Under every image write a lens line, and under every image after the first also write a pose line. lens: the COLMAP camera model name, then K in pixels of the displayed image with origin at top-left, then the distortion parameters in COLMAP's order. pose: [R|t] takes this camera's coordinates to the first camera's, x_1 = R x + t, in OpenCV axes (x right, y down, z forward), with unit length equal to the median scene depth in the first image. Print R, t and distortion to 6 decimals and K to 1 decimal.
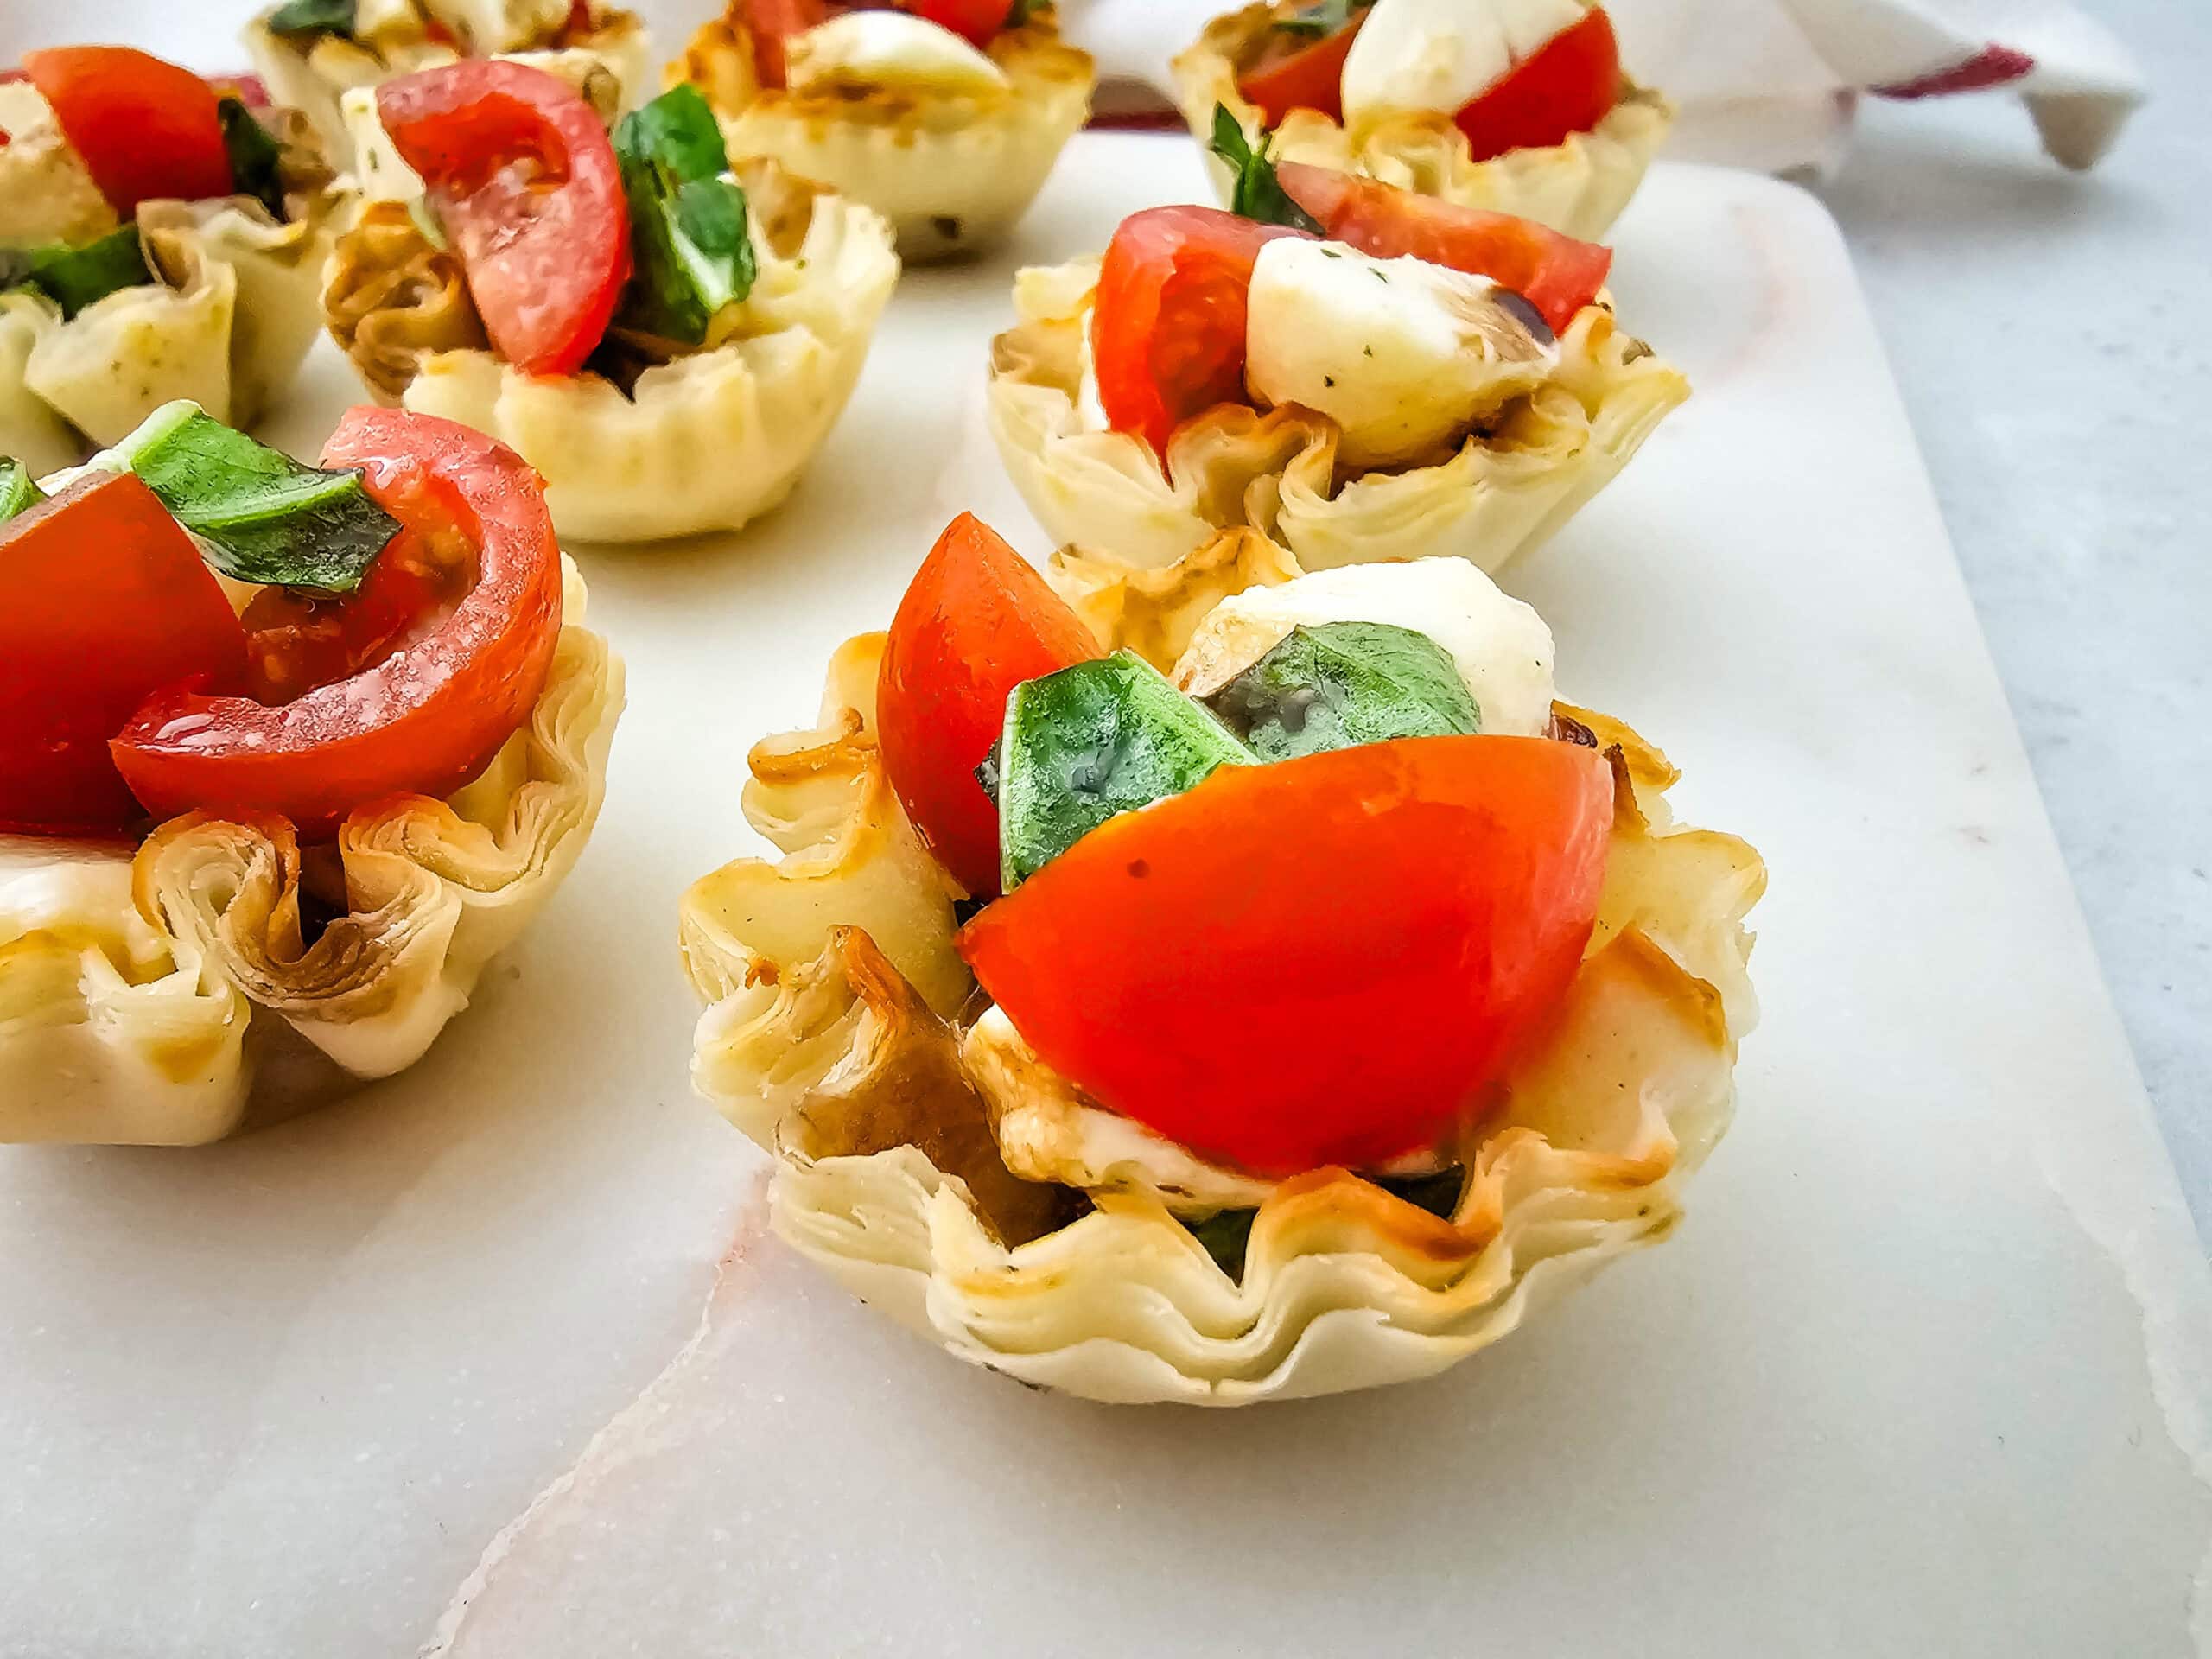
lens RADIAL K [[1528.2, 0, 1004.1], [0, 1528.2, 836.2], [0, 0, 1]] dist [0.008118, -0.002311]
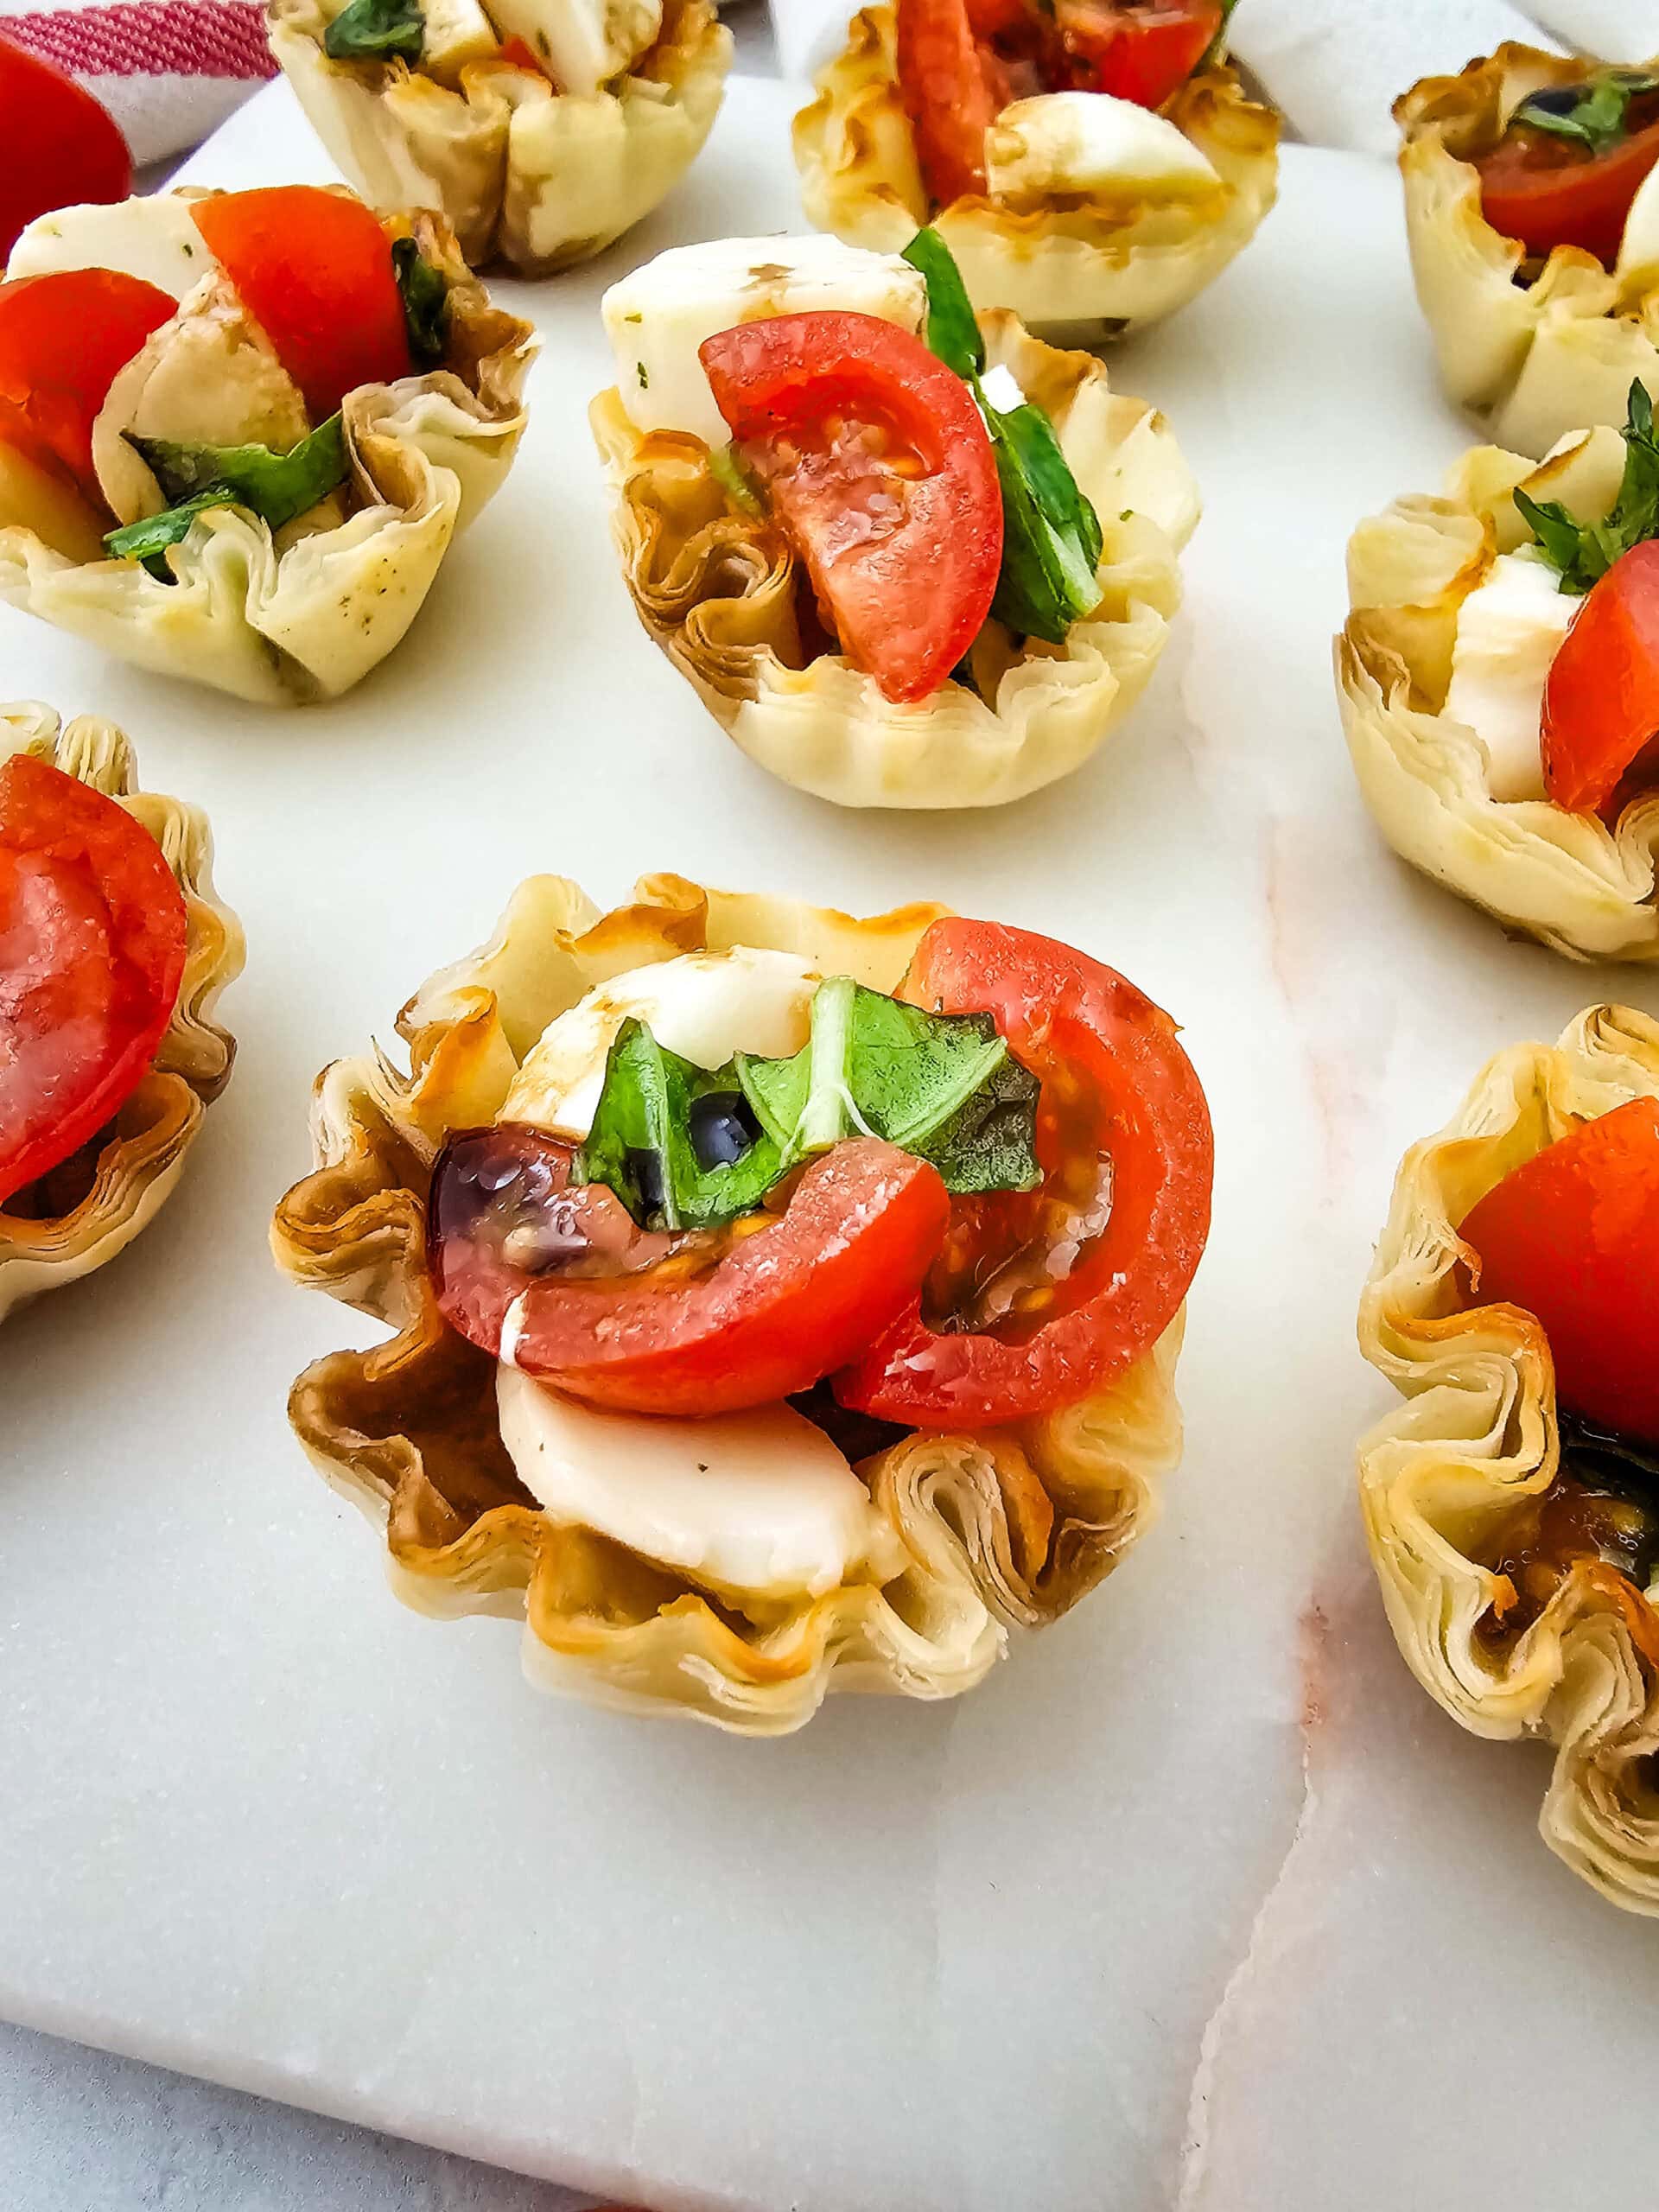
lens RADIAL K [[1528.2, 0, 827.4], [0, 1528.2, 1000.4], [0, 0, 1]] dist [0.008118, -0.002311]
pose [[0.997809, -0.011607, 0.065131, -0.346961], [-0.003812, 0.972766, 0.231758, -0.279968], [-0.066047, -0.231498, 0.970591, 0.047204]]
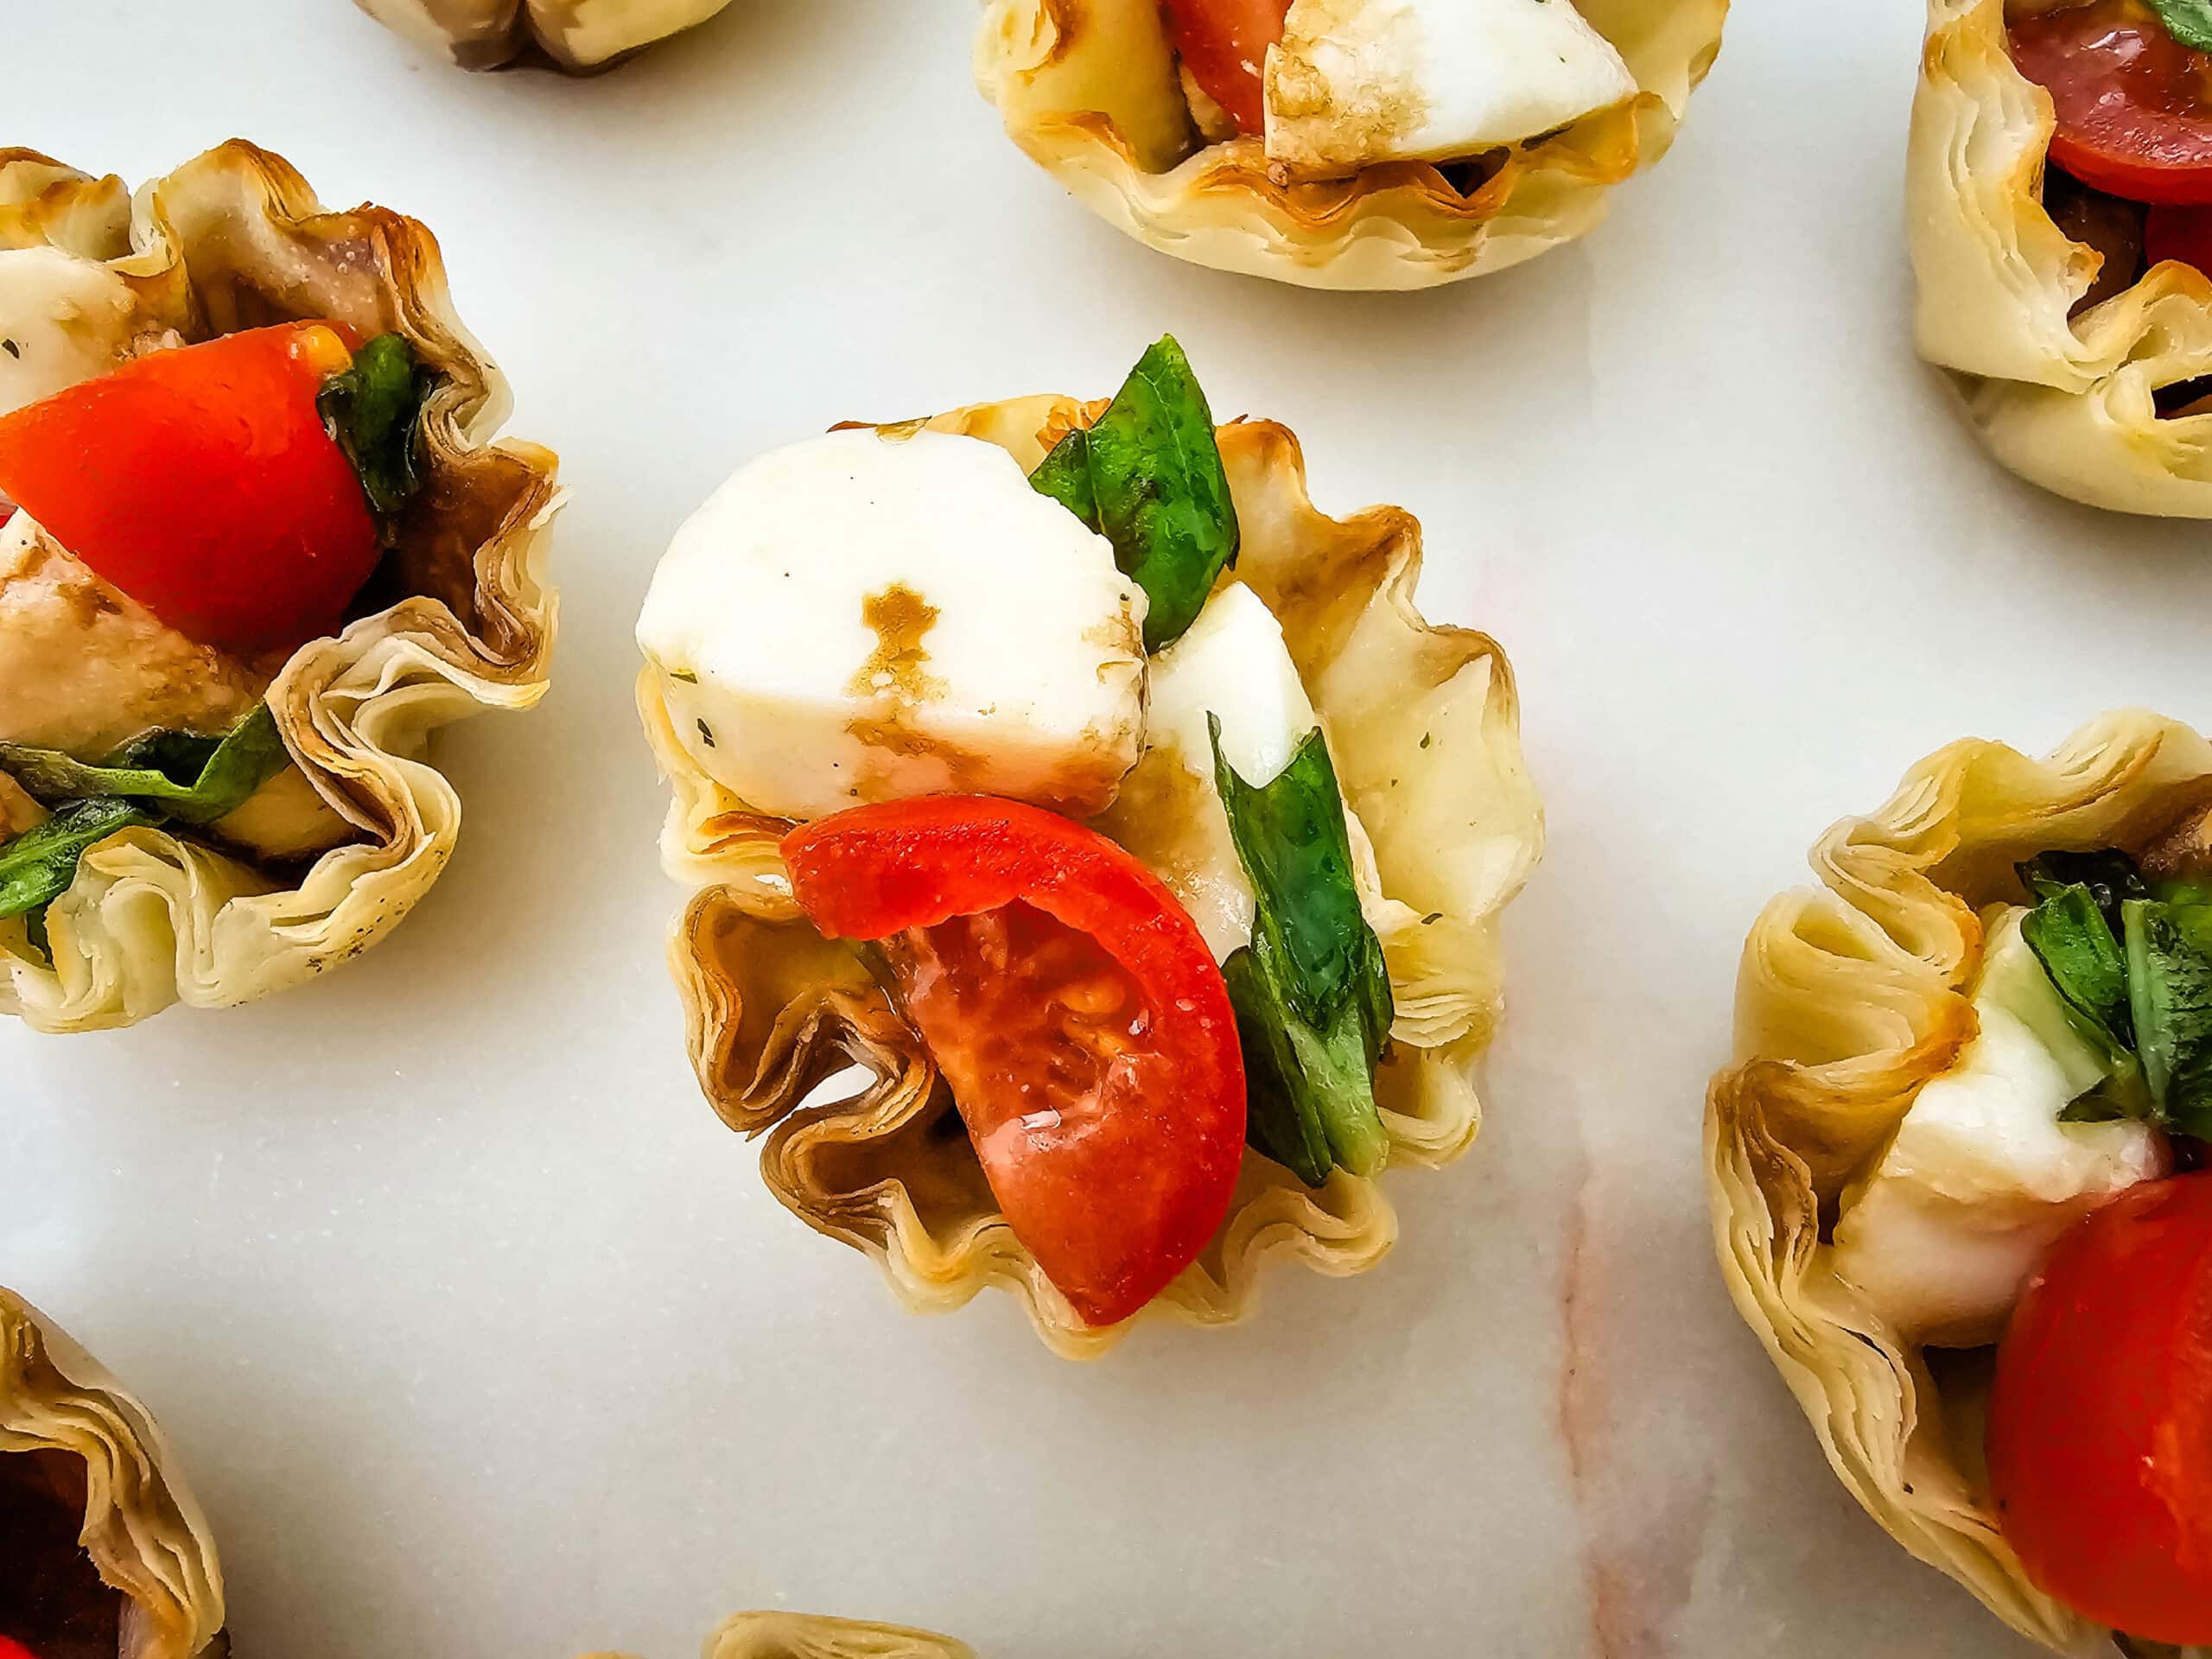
lens RADIAL K [[1528.2, 0, 1004.1], [0, 1528.2, 836.2], [0, 0, 1]] dist [0.008118, -0.002311]
pose [[0.999199, -0.015386, 0.036953, -0.304127], [-0.007551, 0.834148, 0.551489, -0.689035], [-0.039309, -0.551326, 0.833363, 0.469101]]
